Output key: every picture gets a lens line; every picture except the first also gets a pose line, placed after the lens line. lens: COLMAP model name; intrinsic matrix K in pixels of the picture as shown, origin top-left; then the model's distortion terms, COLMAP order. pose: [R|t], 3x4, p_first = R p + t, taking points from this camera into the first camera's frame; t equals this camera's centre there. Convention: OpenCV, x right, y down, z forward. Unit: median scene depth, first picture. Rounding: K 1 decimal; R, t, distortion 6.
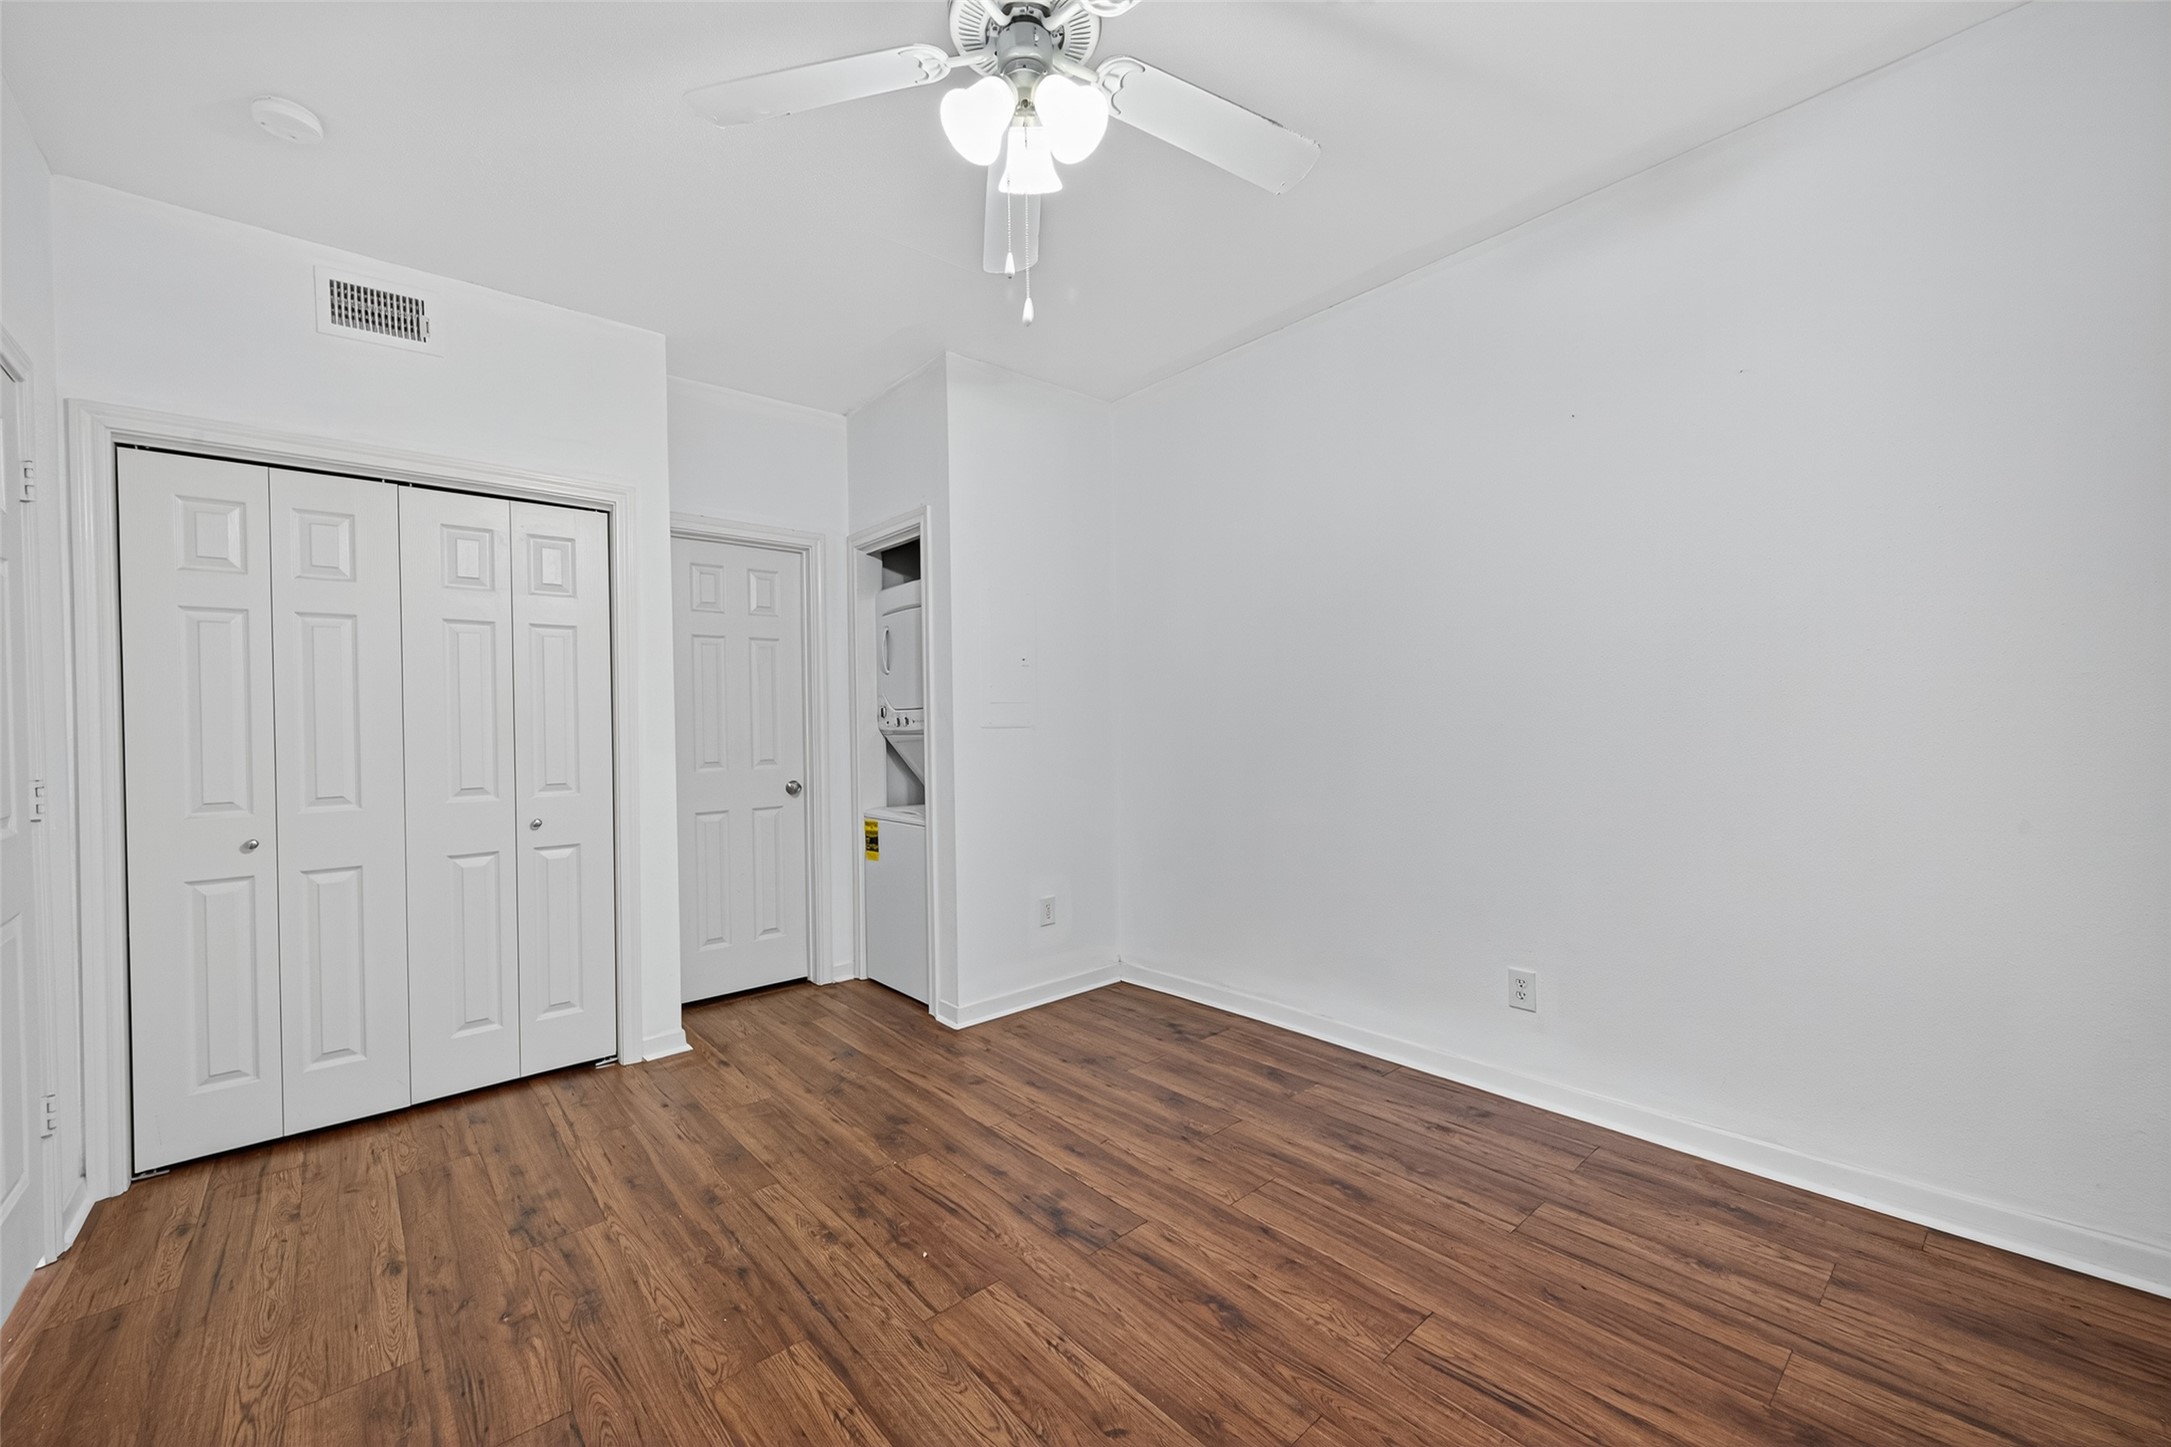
lens RADIAL K [[854.3, 0, 1101.2], [0, 854.3, 724.6], [0, 0, 1]] dist [0.012117, -0.000716]
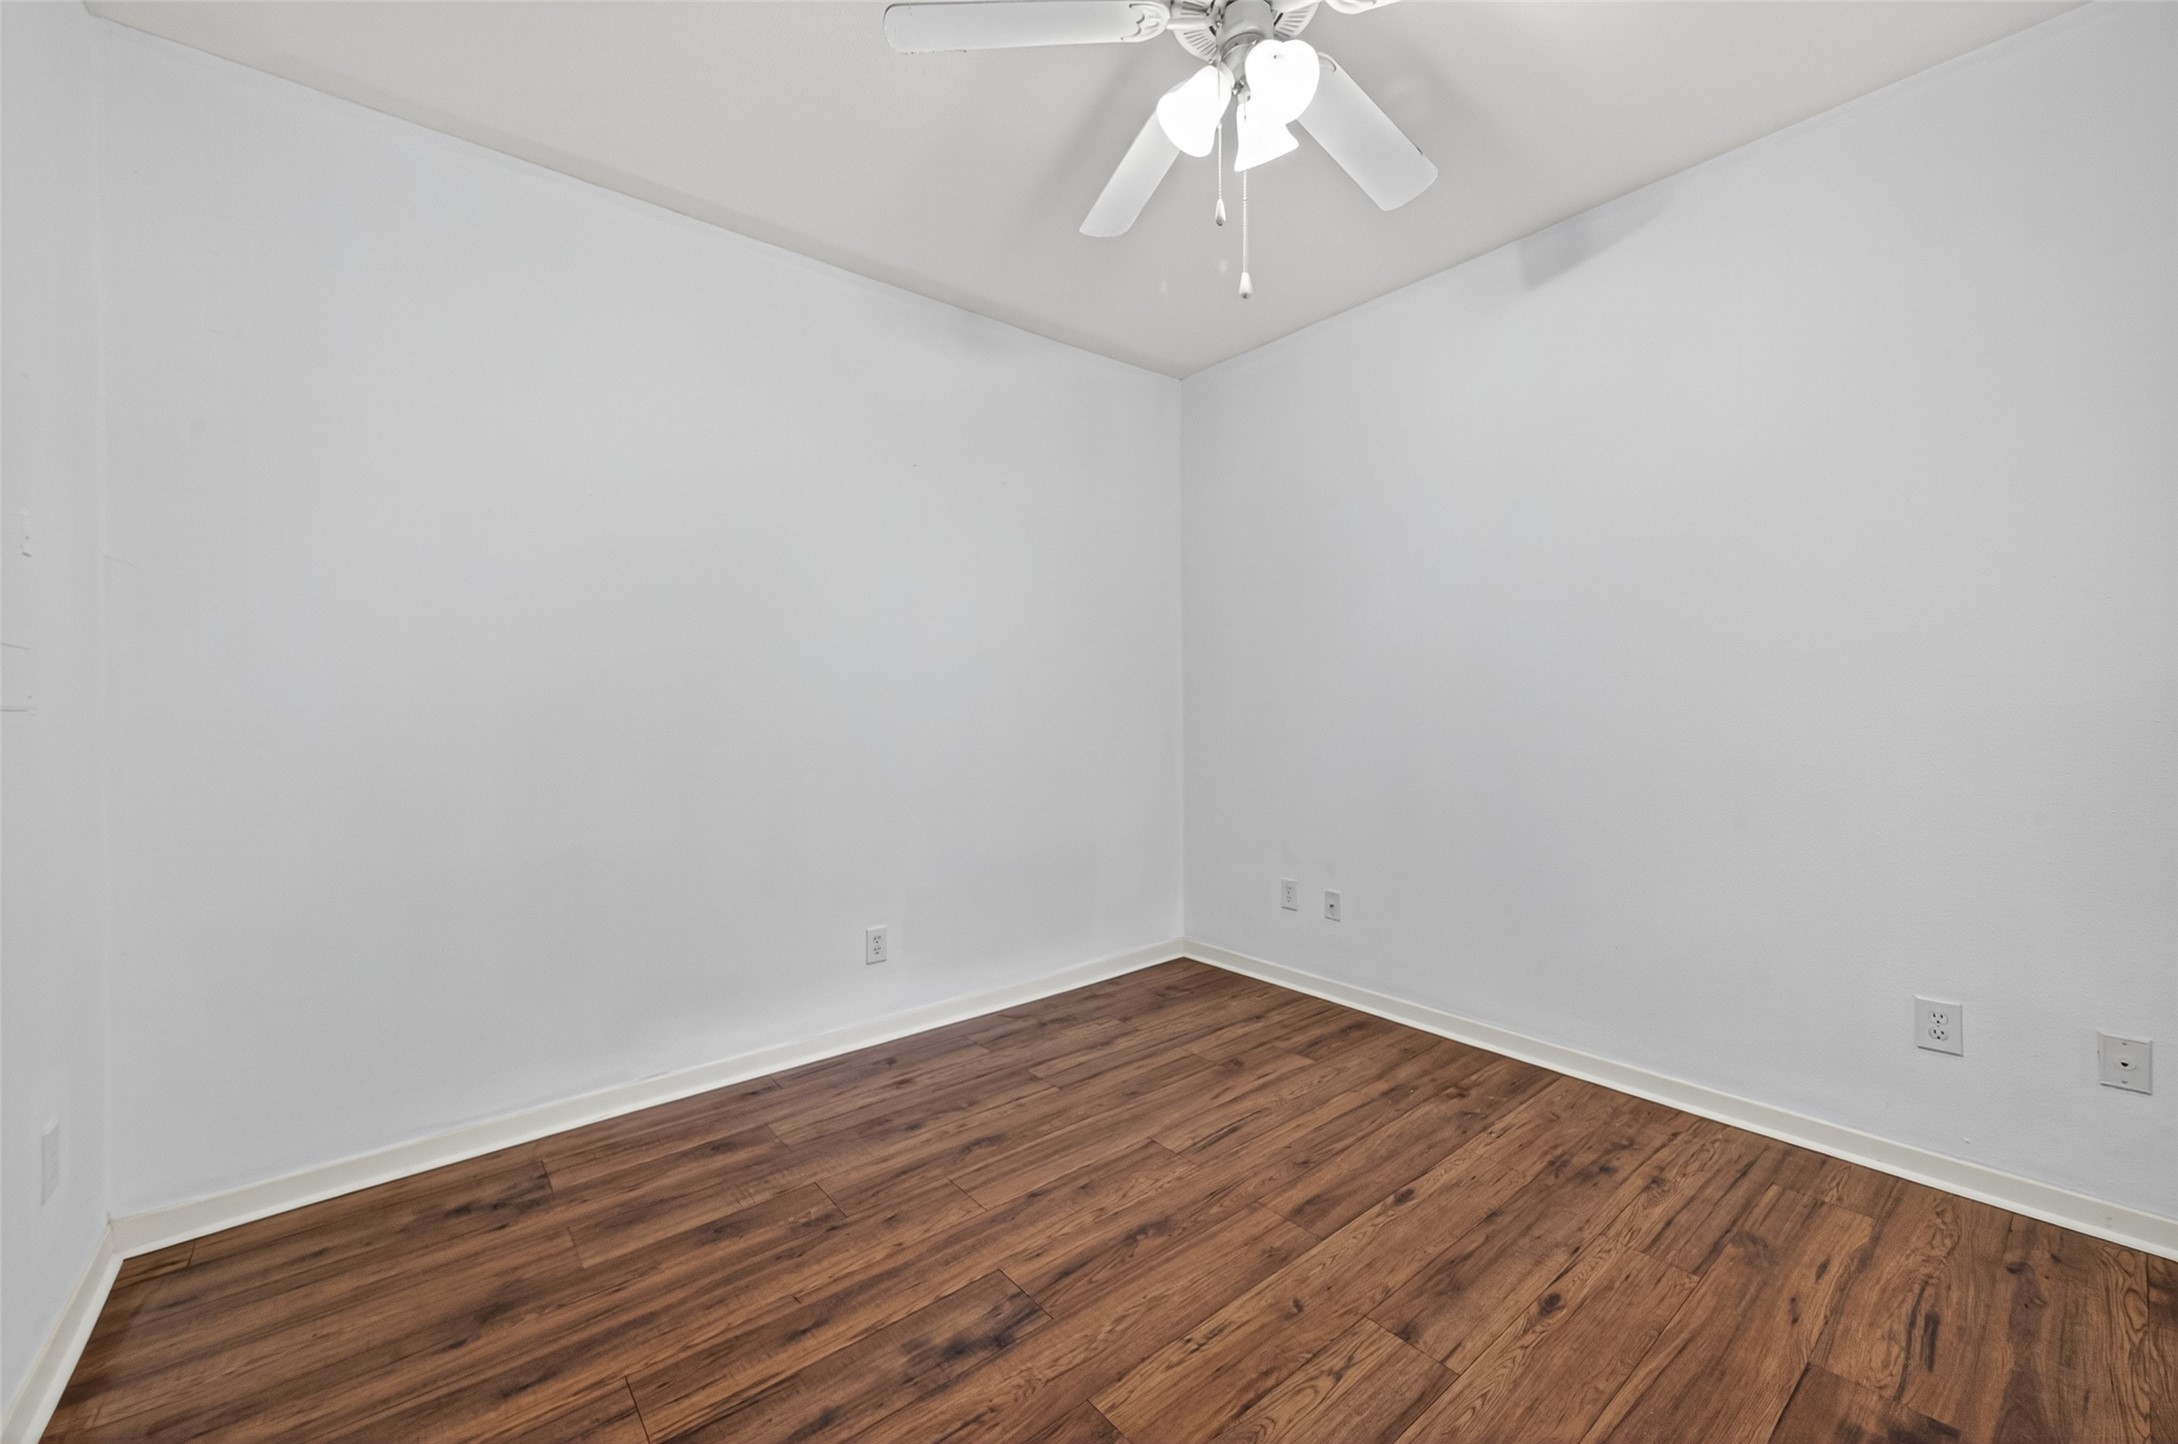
lens RADIAL K [[857.1, 0, 1080.5], [0, 857.1, 711.7], [0, 0, 1]] dist [0.012117, -0.000716]
pose [[0.045305, 0.014490, 0.998868, -0.740656], [0.007172, 0.999864, -0.014830, 0.018932], [-0.998947, 0.007836, 0.045195, 0.775710]]
